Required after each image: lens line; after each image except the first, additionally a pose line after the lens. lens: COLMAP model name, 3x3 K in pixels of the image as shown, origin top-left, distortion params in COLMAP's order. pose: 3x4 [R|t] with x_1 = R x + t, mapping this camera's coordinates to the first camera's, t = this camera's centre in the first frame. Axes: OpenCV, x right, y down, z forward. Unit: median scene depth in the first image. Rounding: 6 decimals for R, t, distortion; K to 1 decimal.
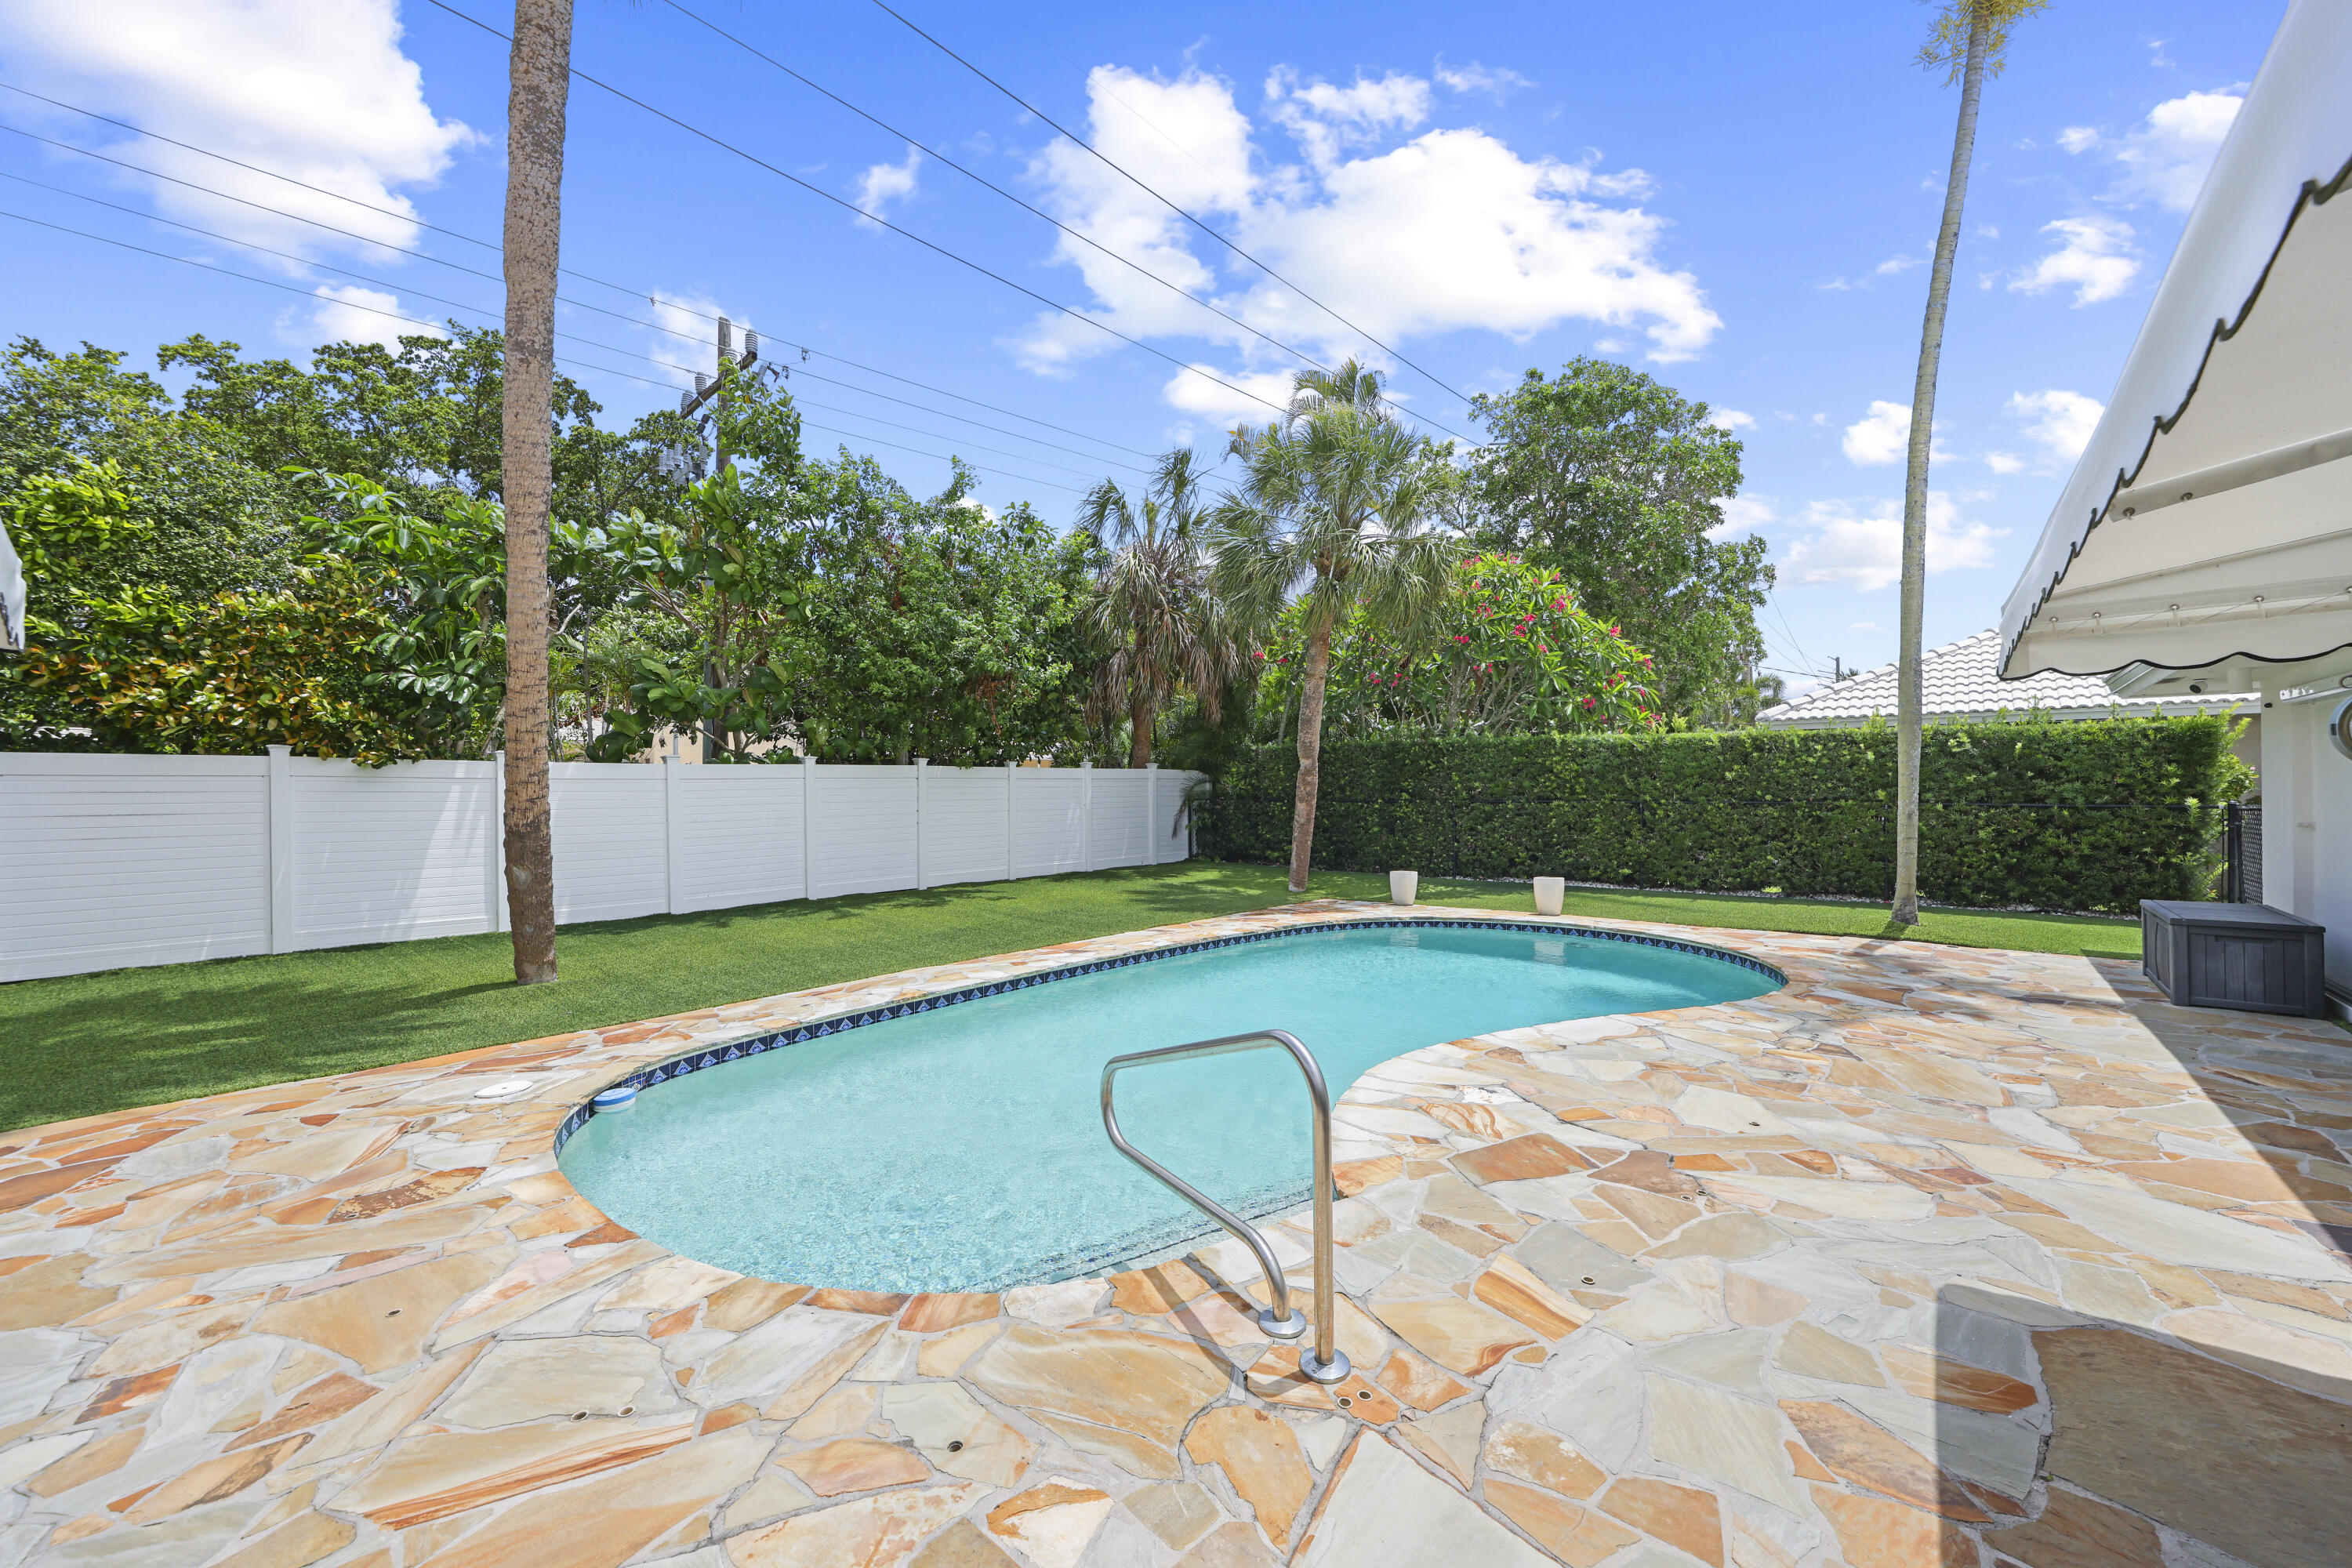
lens RADIAL K [[909.6, 0, 1182.0], [0, 909.6, 795.6], [0, 0, 1]] dist [0.002246, 0.000226]
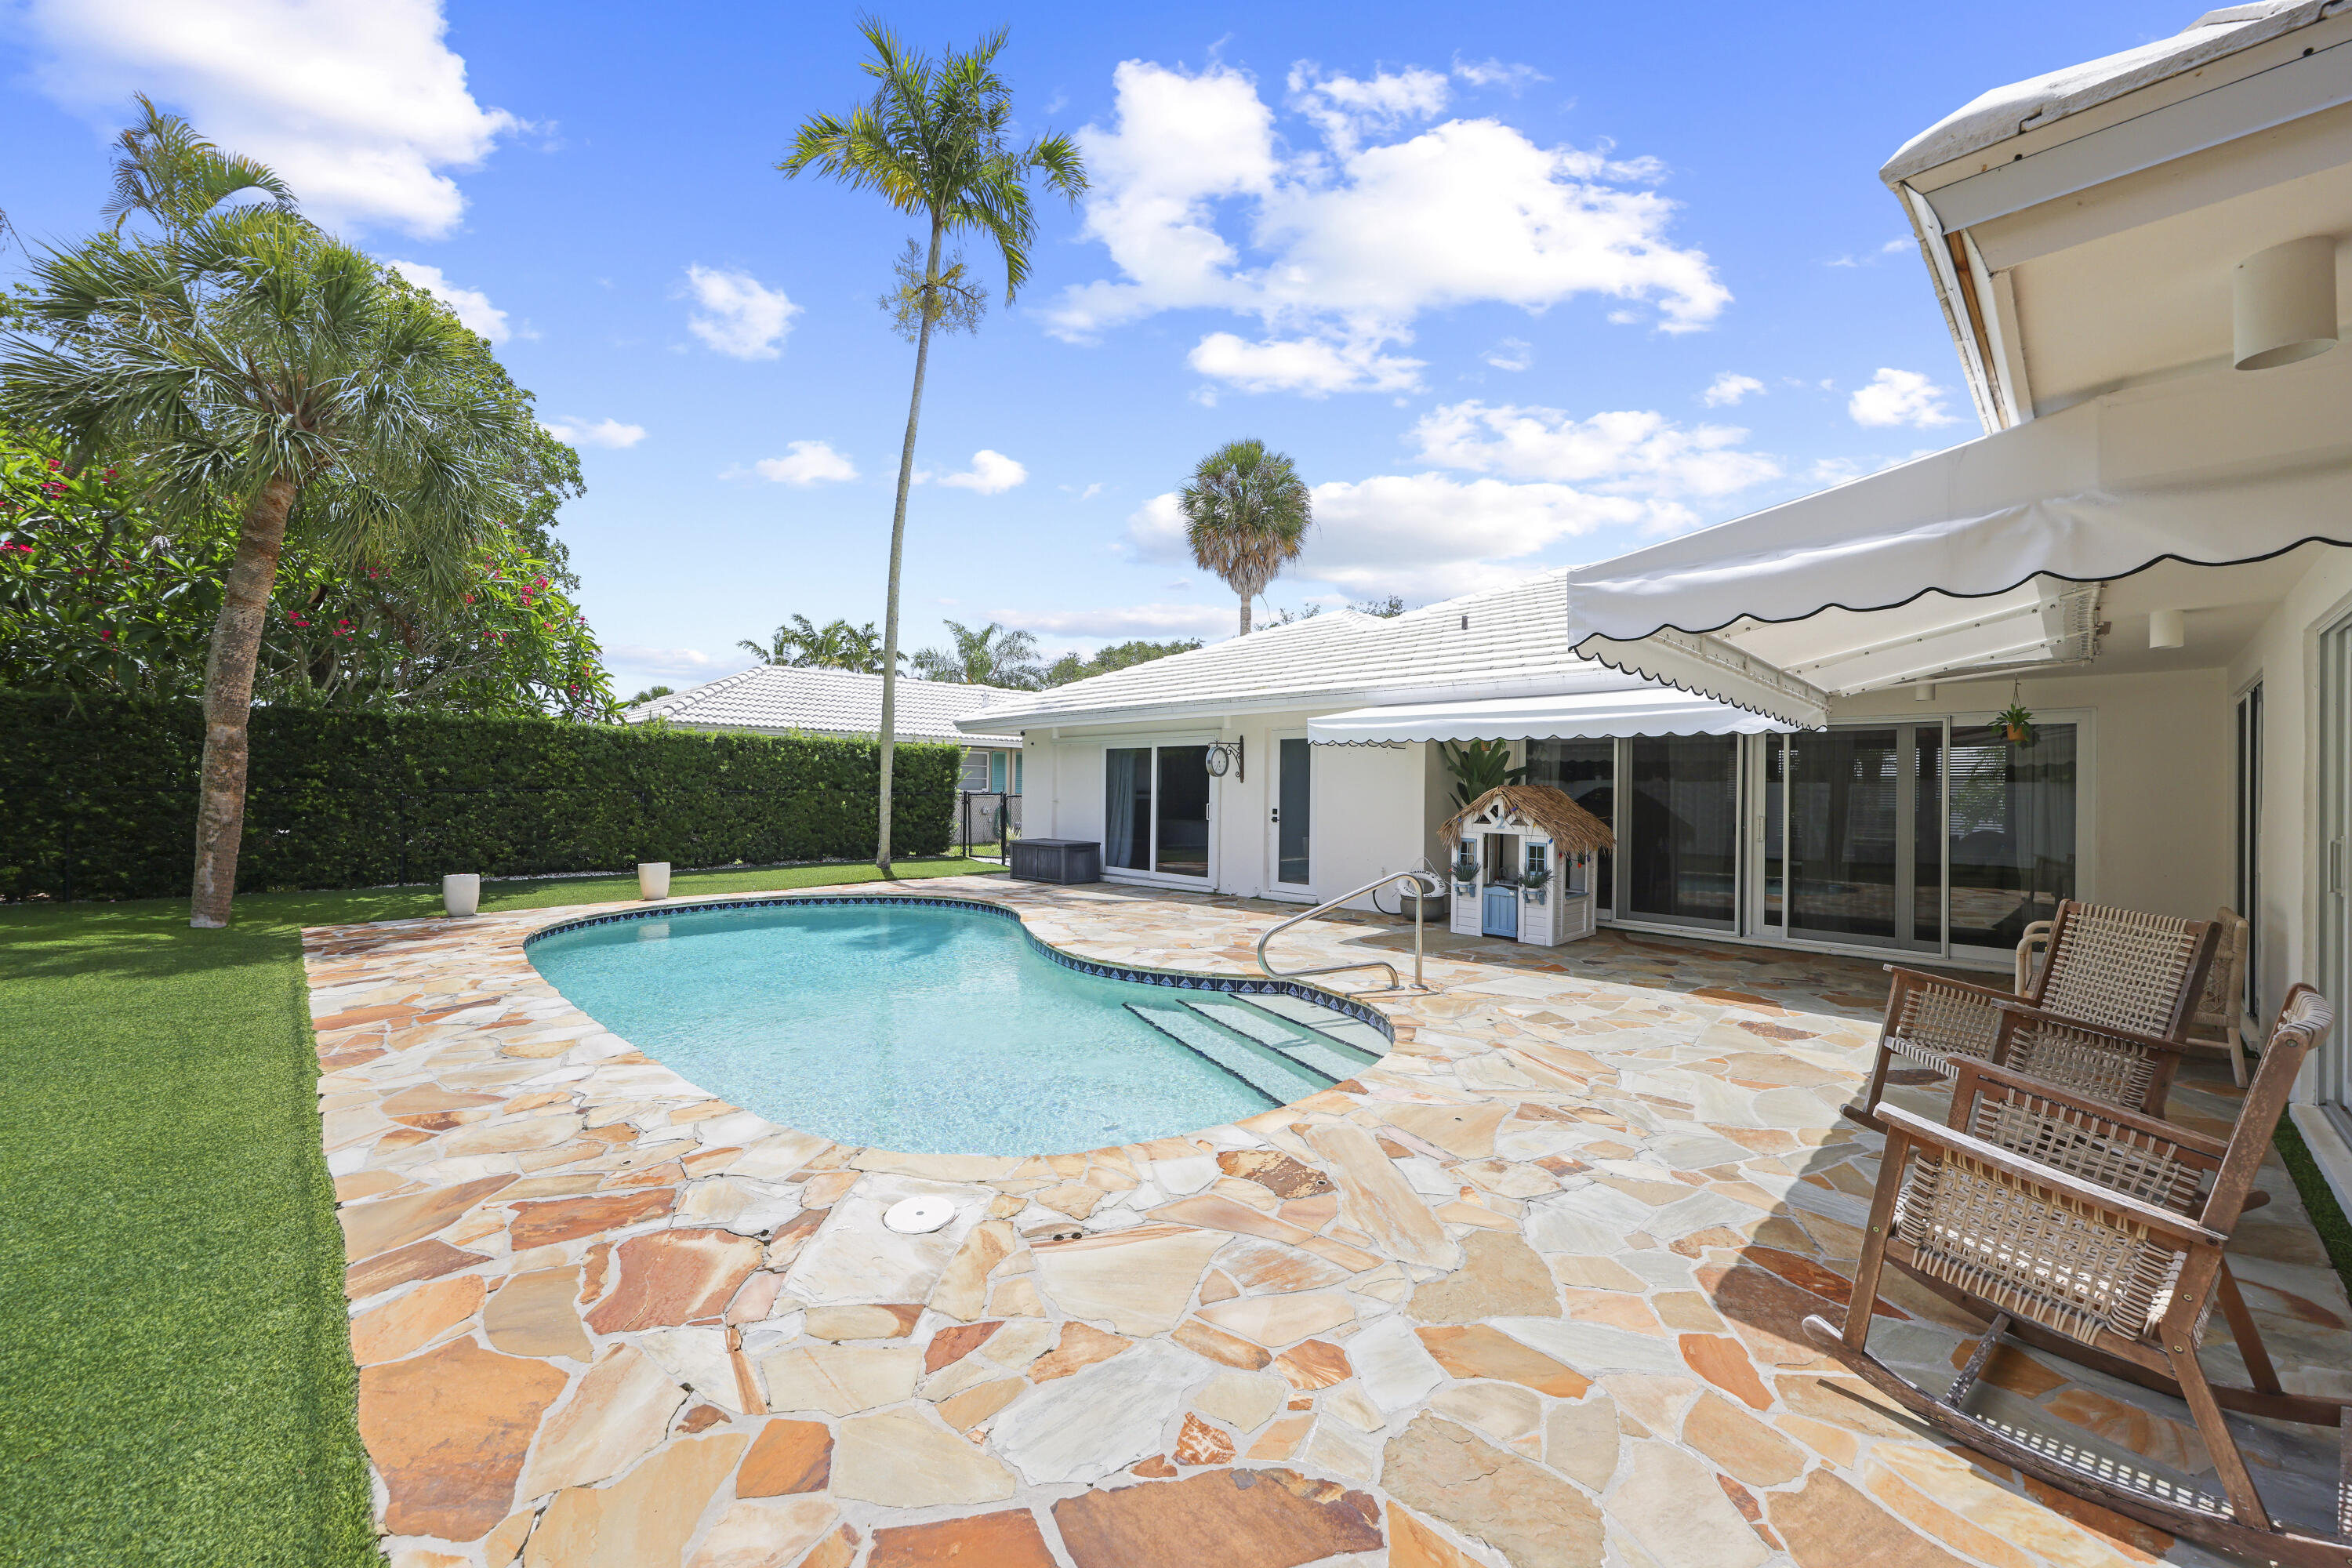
lens RADIAL K [[906.4, 0, 1173.0], [0, 906.4, 792.3], [0, 0, 1]] dist [0.001873, 0.000015]
pose [[0.100666, 0.001258, 0.994920, -0.606382], [-0.003907, 0.999992, -0.000869, 0.008762], [-0.994913, -0.003800, 0.100670, 0.334114]]
